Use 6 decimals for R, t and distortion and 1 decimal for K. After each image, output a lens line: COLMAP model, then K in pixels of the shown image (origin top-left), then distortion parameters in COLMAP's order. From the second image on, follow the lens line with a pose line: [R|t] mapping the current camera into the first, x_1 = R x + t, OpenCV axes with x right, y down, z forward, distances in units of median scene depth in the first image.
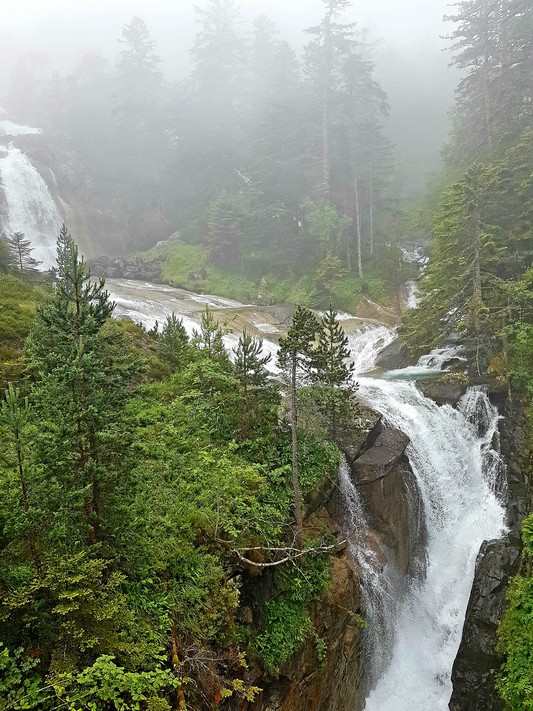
lens RADIAL K [[536.1, 0, 266.5], [0, 536.1, 355.5], [0, 0, 1]] dist [0.122021, -0.191567]
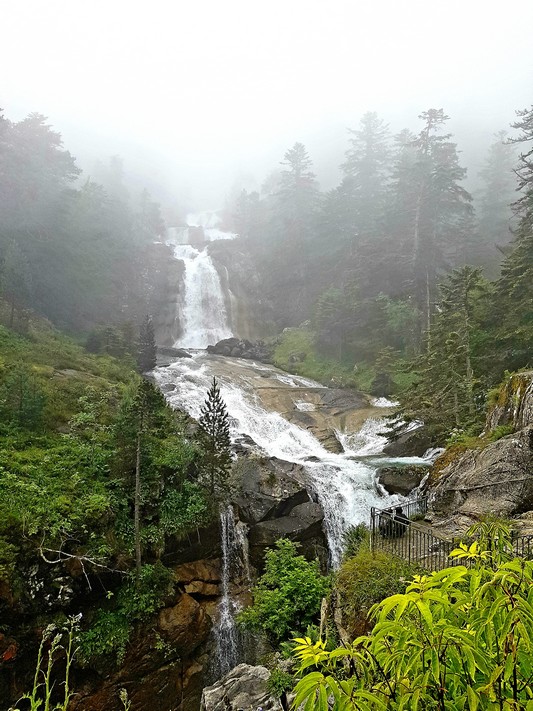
lens RADIAL K [[536.1, 0, 266.5], [0, 536.1, 355.5], [0, 0, 1]] dist [0.122021, -0.191567]
pose [[0.914562, 0.056187, -0.400524, 0.248863], [-0.118054, 0.984263, -0.131491, -0.001157], [0.386832, 0.167540, 0.906803, -0.028721]]
